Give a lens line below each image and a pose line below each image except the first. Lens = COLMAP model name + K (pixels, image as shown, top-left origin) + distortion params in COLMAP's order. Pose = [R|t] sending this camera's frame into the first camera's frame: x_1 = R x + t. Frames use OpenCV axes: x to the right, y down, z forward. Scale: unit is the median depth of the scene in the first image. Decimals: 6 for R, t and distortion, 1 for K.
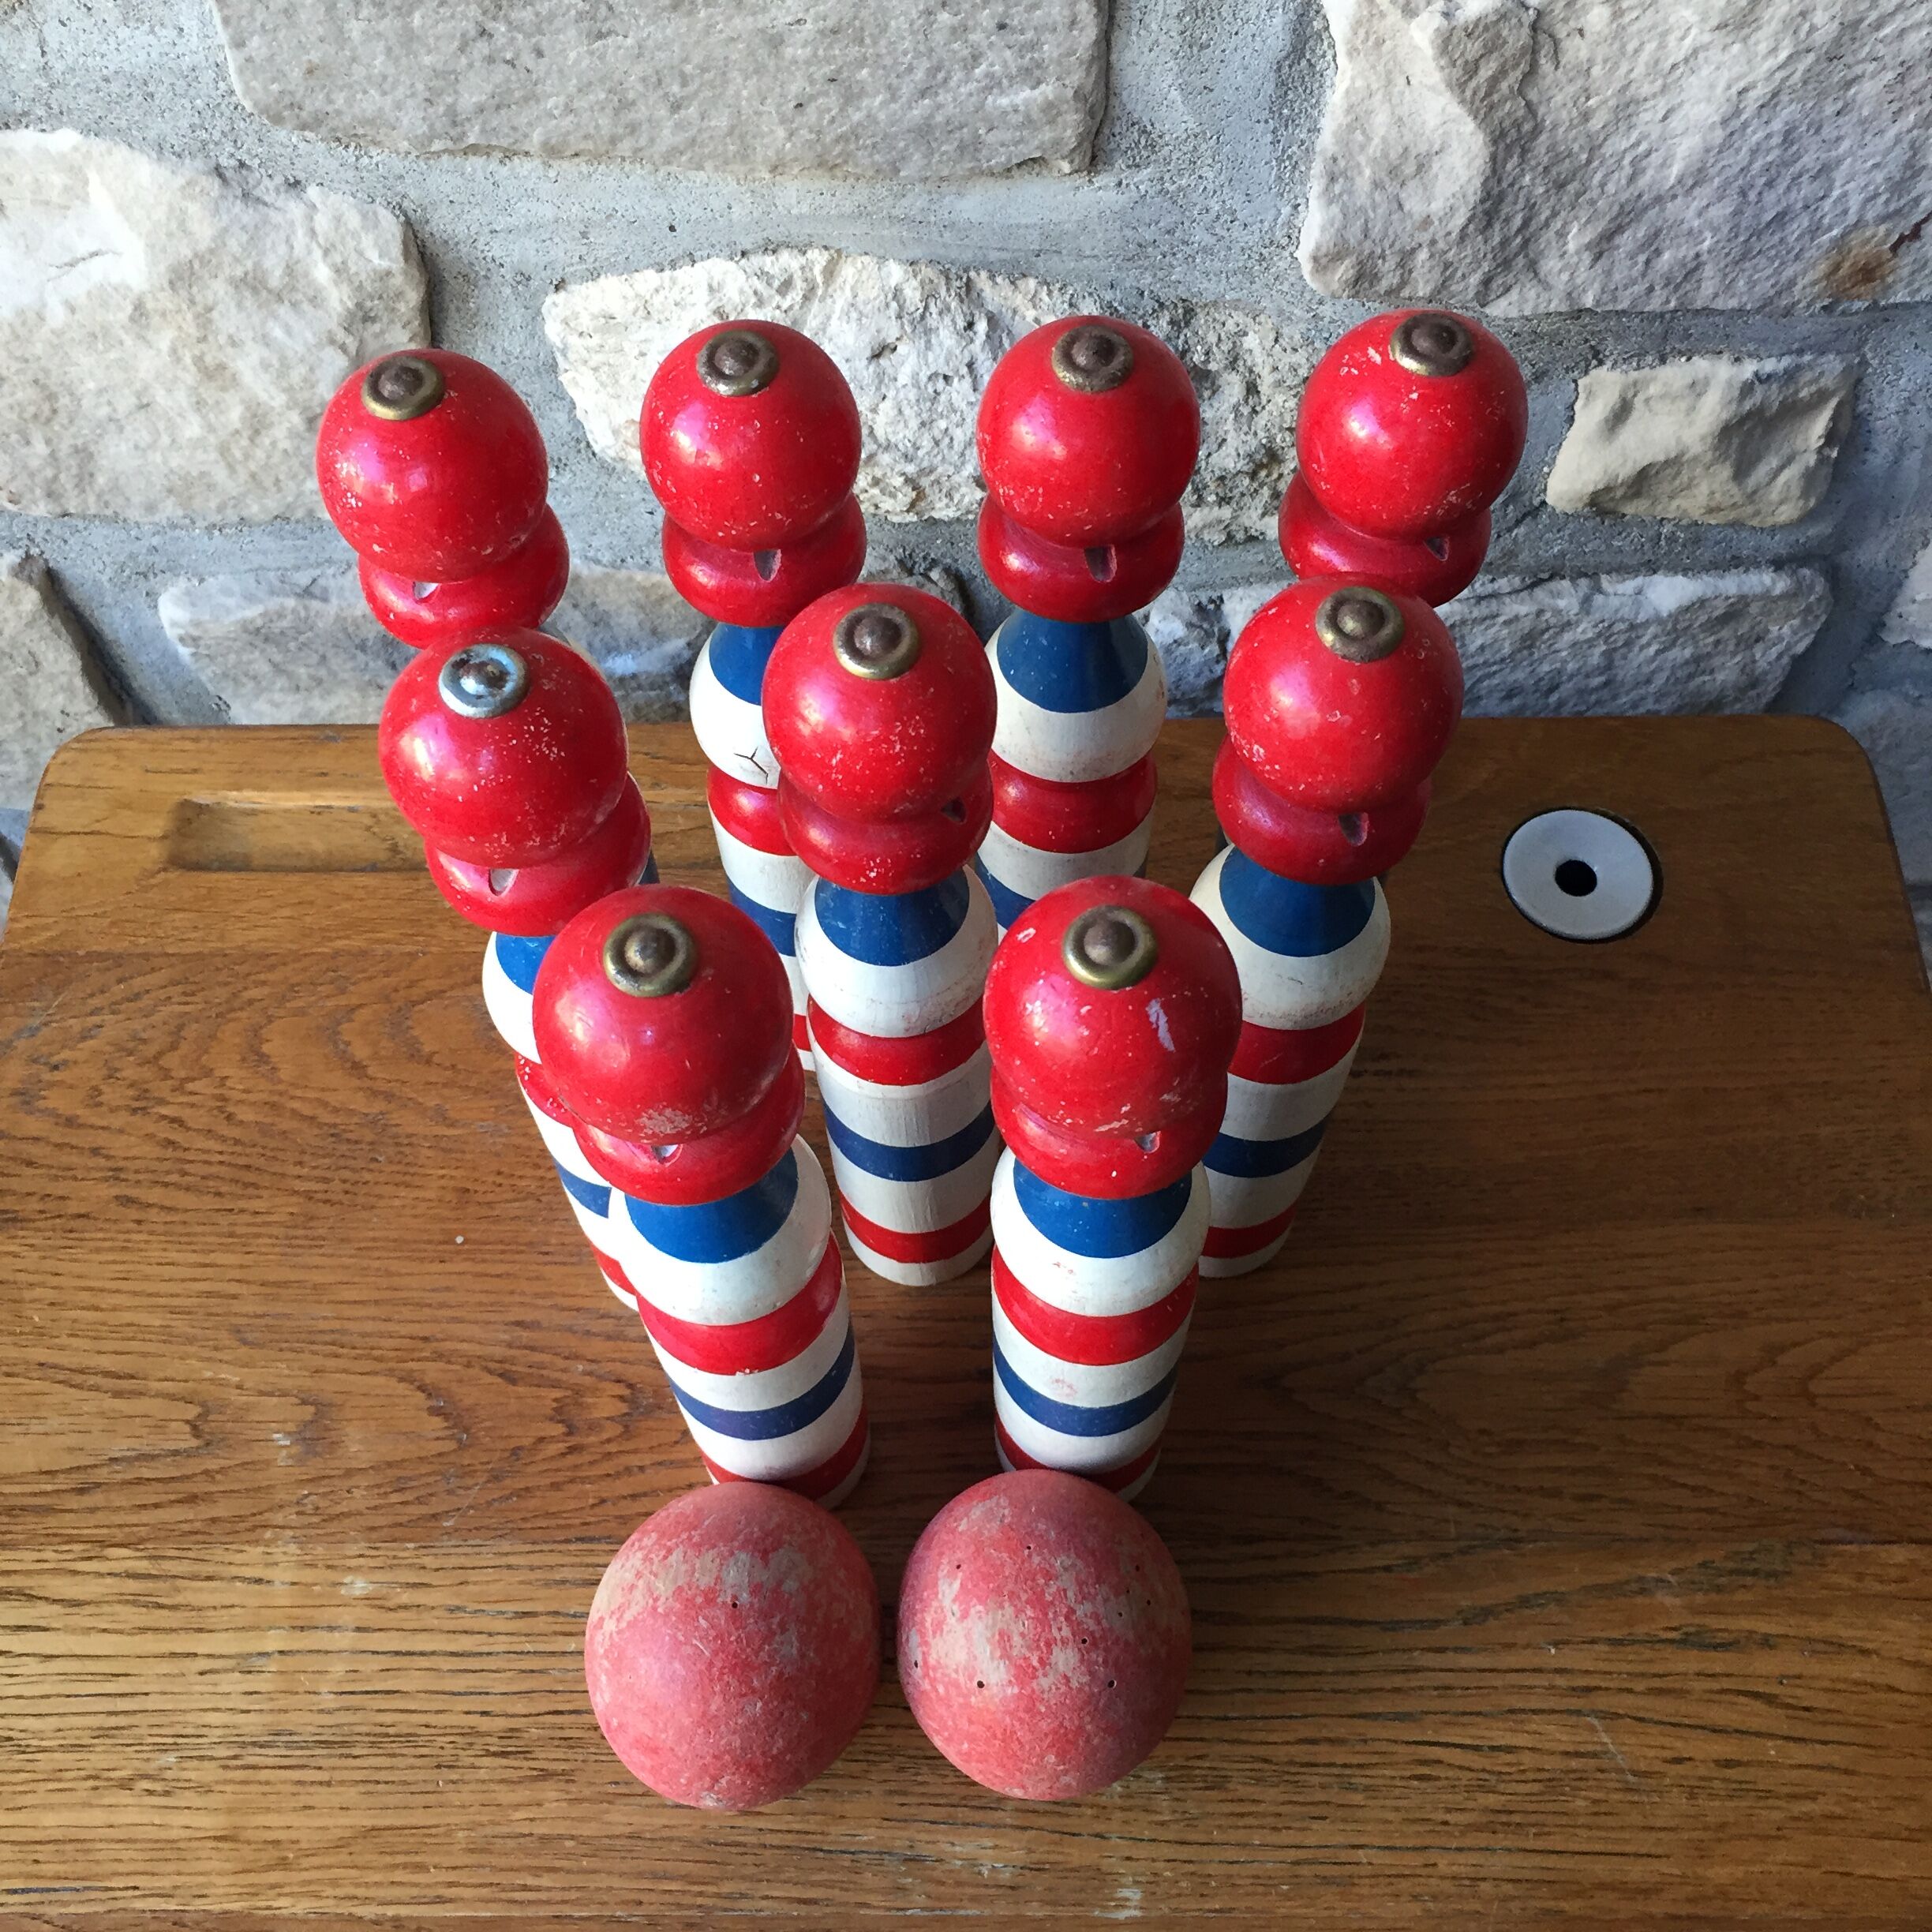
lens RADIAL K [[2246.4, 0, 972.8], [0, 2246.4, 967.0], [0, 0, 1]] dist [0.035518, 0.000000]
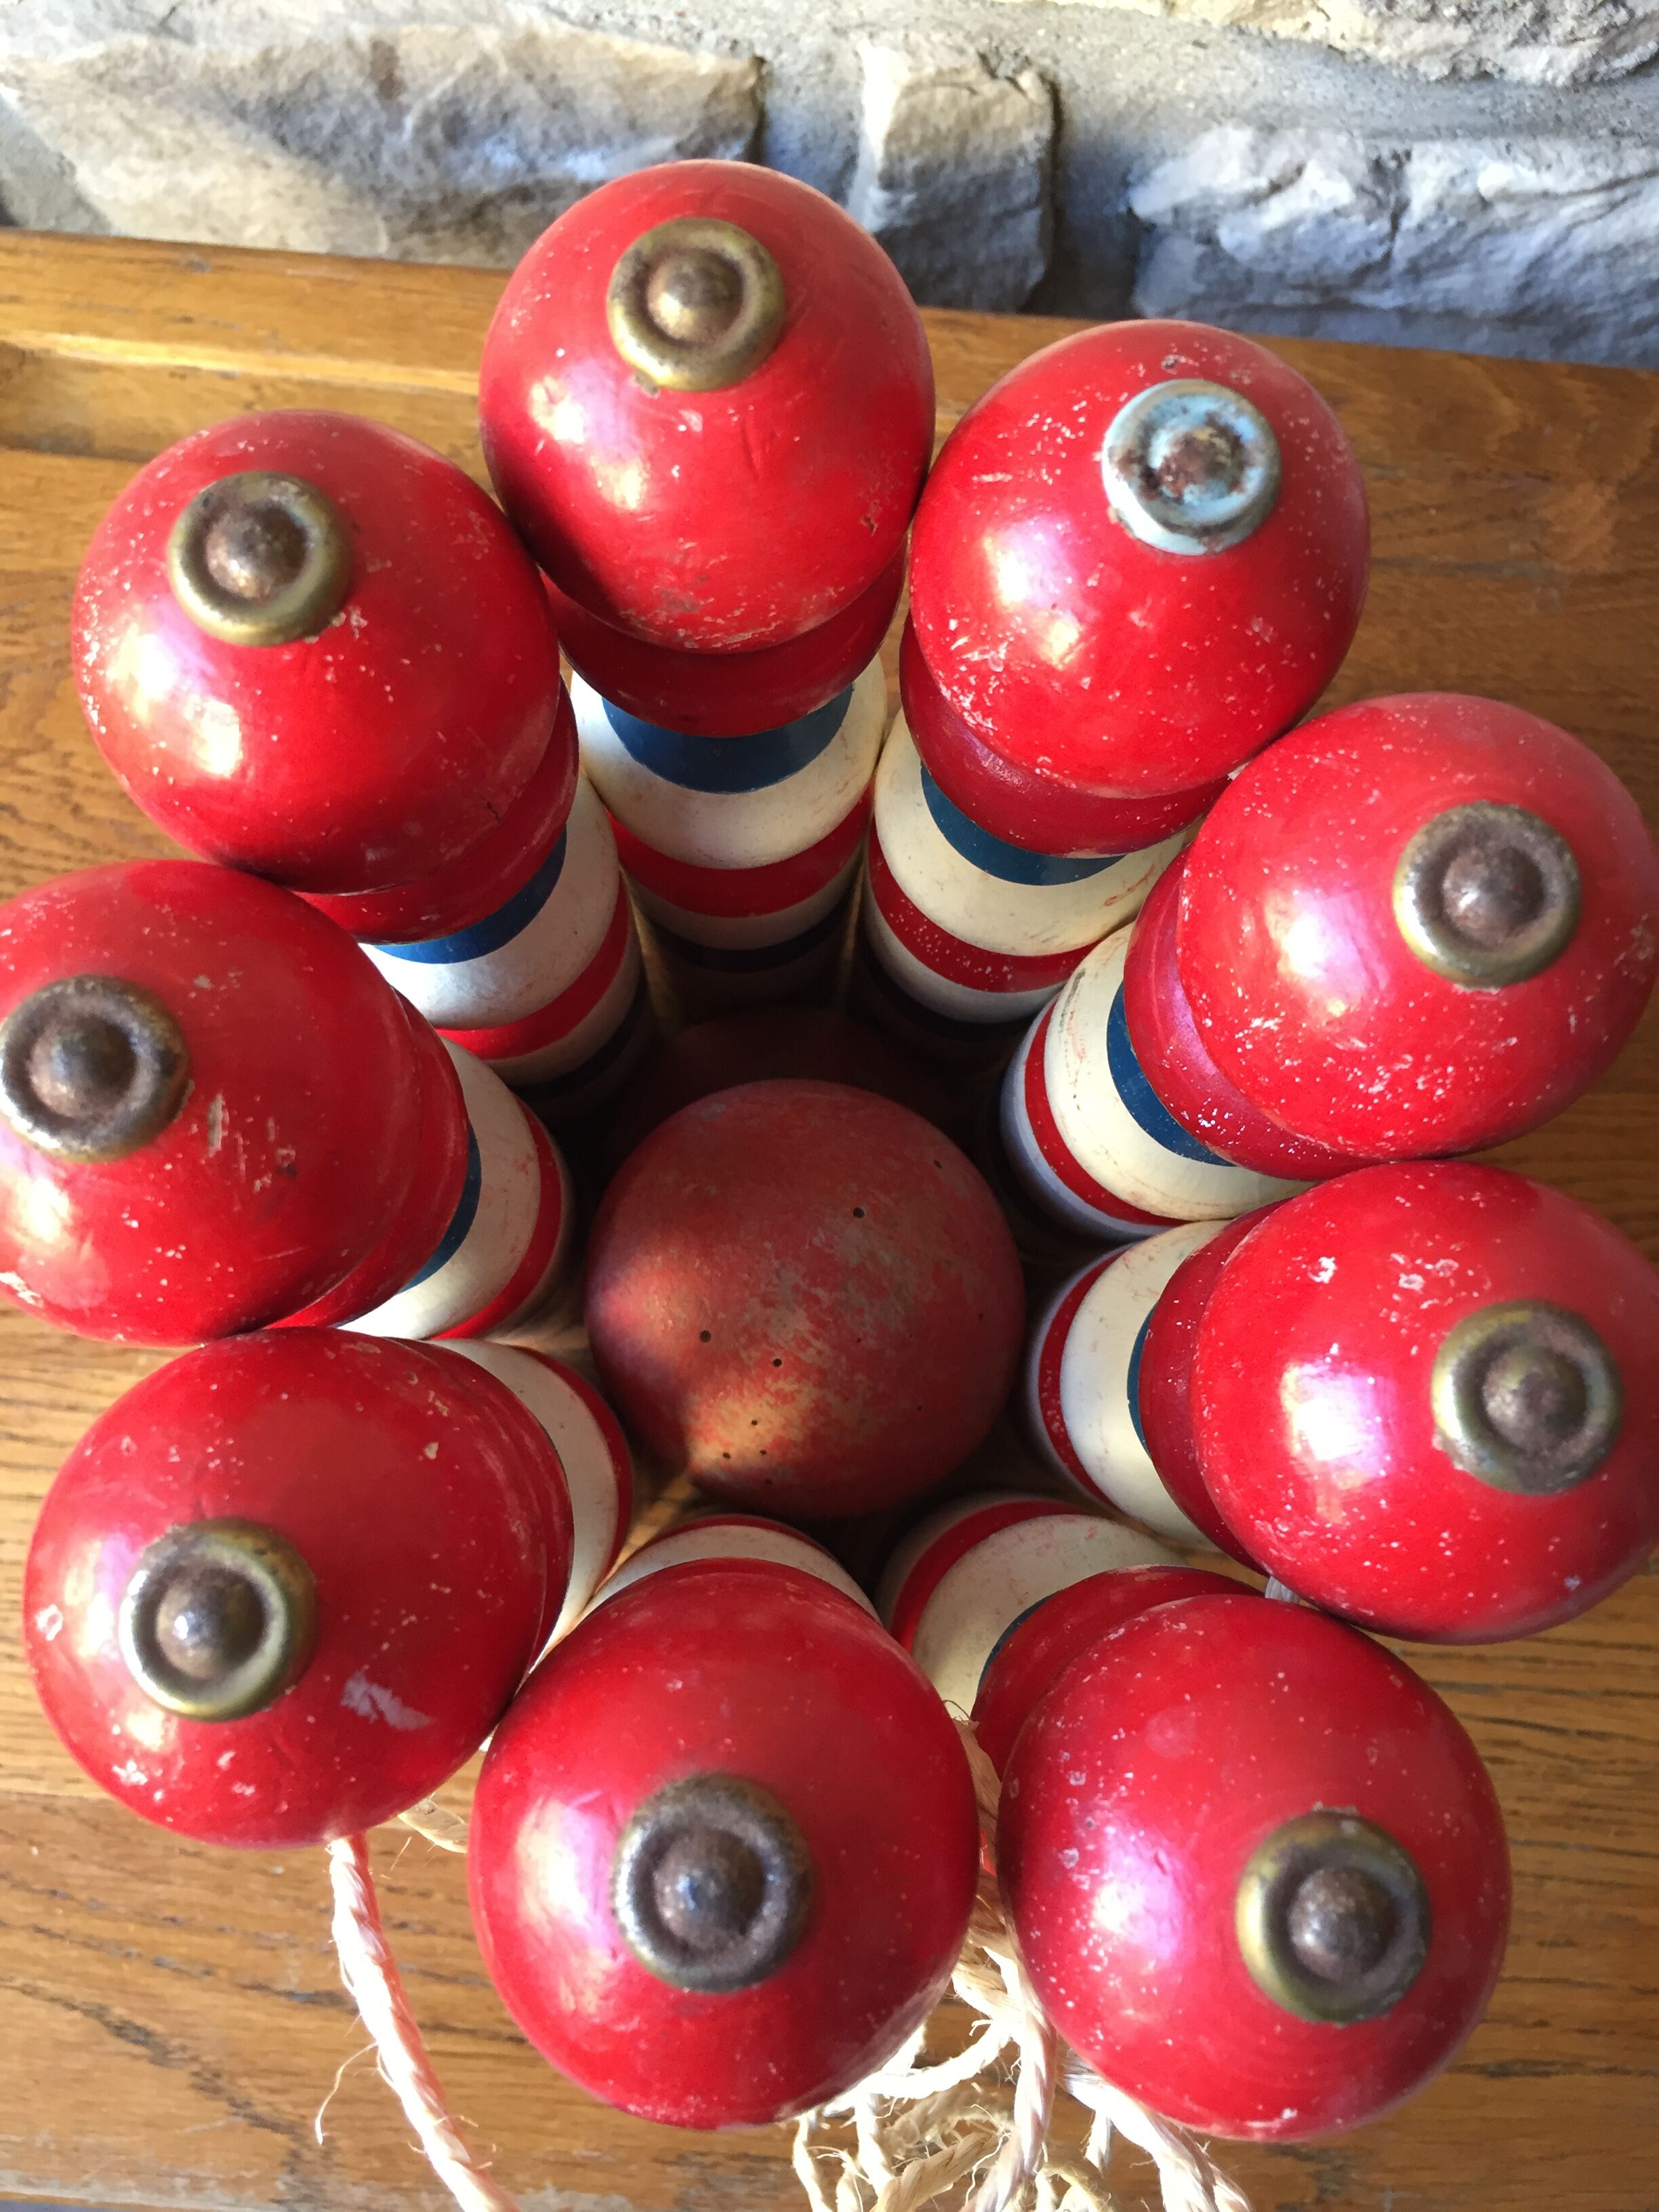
lens RADIAL K [[1927.7, 0, 826.8], [0, 1927.7, 1112.3], [0, 0, 1]] dist [0.070919, -0.115889]
pose [[0.996328, 0.082437, 0.023131, -0.085426], [-0.085251, 0.930047, 0.357415, -0.105309], [0.007951, -0.358074, 0.933659, 0.366819]]
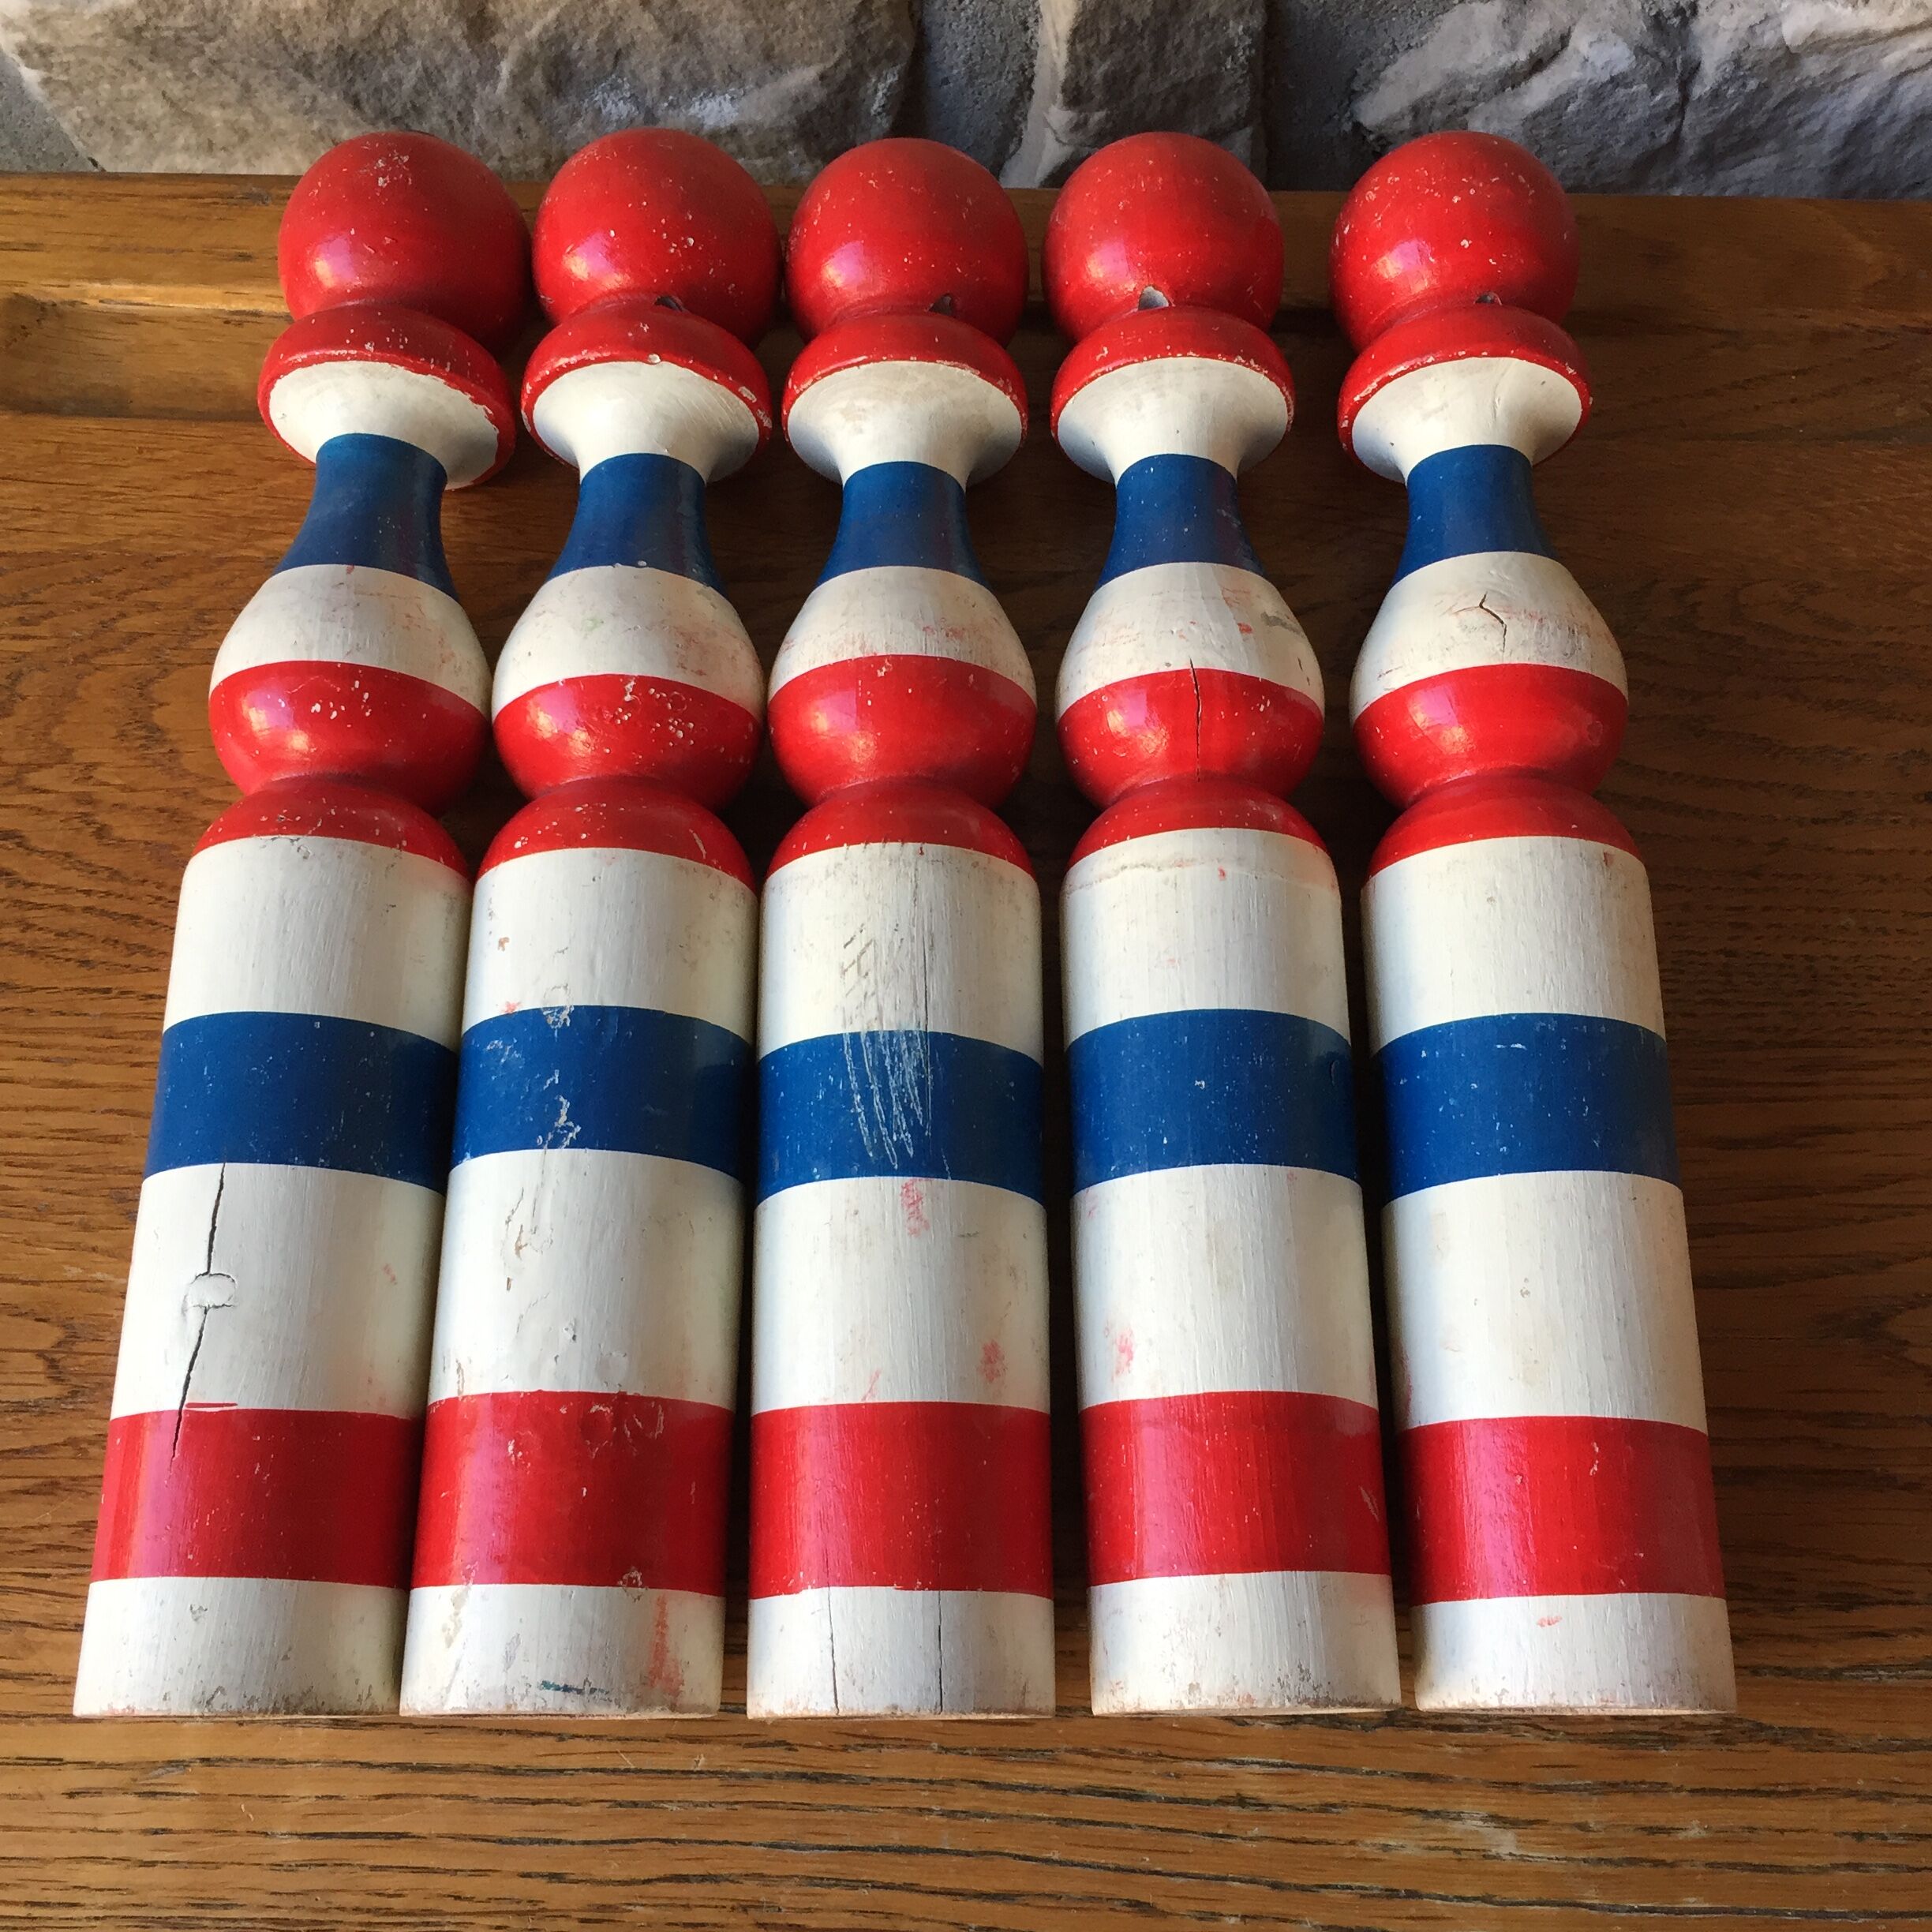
lens RADIAL K [[2246.4, 0, 961.3], [0, 2246.4, 968.7], [0, 0, 1]] dist [0.035518, 0.000000]
pose [[0.999777, 0.019889, 0.007158, -0.113057], [-0.020777, 0.986950, 0.159683, 0.001981], [-0.003888, -0.159796, 0.987142, 0.432682]]
